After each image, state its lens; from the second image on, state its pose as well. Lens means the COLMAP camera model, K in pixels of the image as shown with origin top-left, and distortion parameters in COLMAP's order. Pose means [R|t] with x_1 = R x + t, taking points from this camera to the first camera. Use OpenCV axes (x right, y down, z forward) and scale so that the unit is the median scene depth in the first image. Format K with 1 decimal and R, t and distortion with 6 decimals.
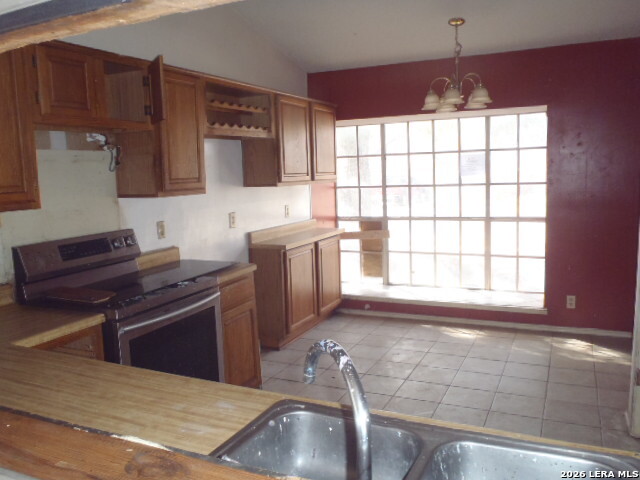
lens RADIAL K [[540.7, 0, 318.0], [0, 540.7, 237.4], [0, 0, 1]] dist [-0.055855, 0.034387]
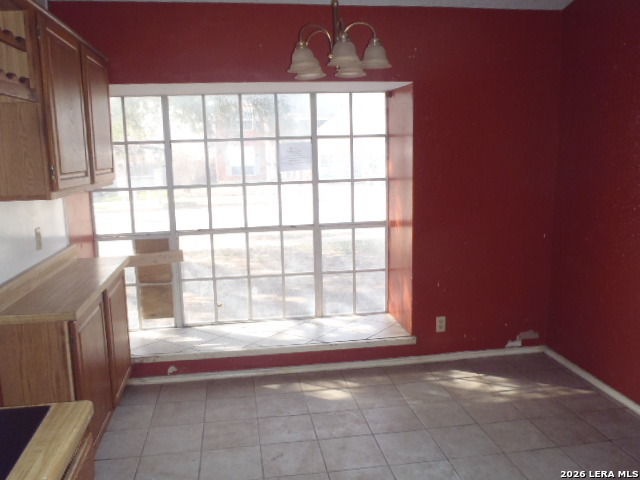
lens RADIAL K [[544.1, 0, 305.1], [0, 544.1, 232.5], [0, 0, 1]] dist [-0.006407, 0.002328]
pose [[0.837762, -0.071335, 0.541355, -0.143389], [0.066353, 0.997382, 0.028744, -0.057804], [-0.541989, 0.011840, 0.840302, 0.408994]]
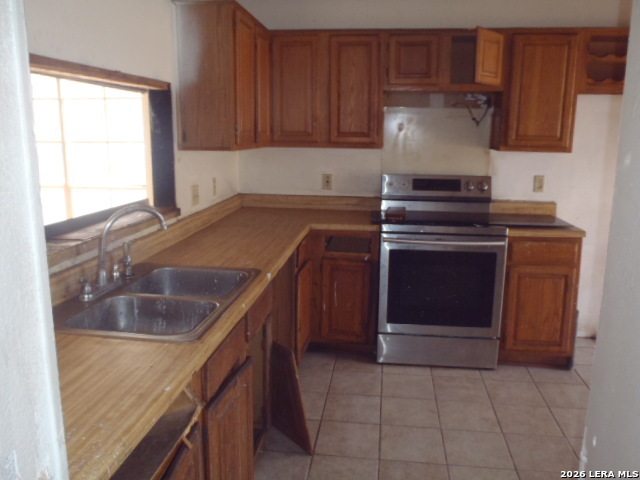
lens RADIAL K [[530.0, 0, 320.0], [0, 530.0, 240.0], [0, 0, 1]] dist [-0.049676, 0.013740]
pose [[0.310655, 0.229371, -0.922433, 0.430874], [-0.141410, 0.970801, 0.193774, -0.035355], [0.939945, 0.070244, 0.334020, 0.189954]]
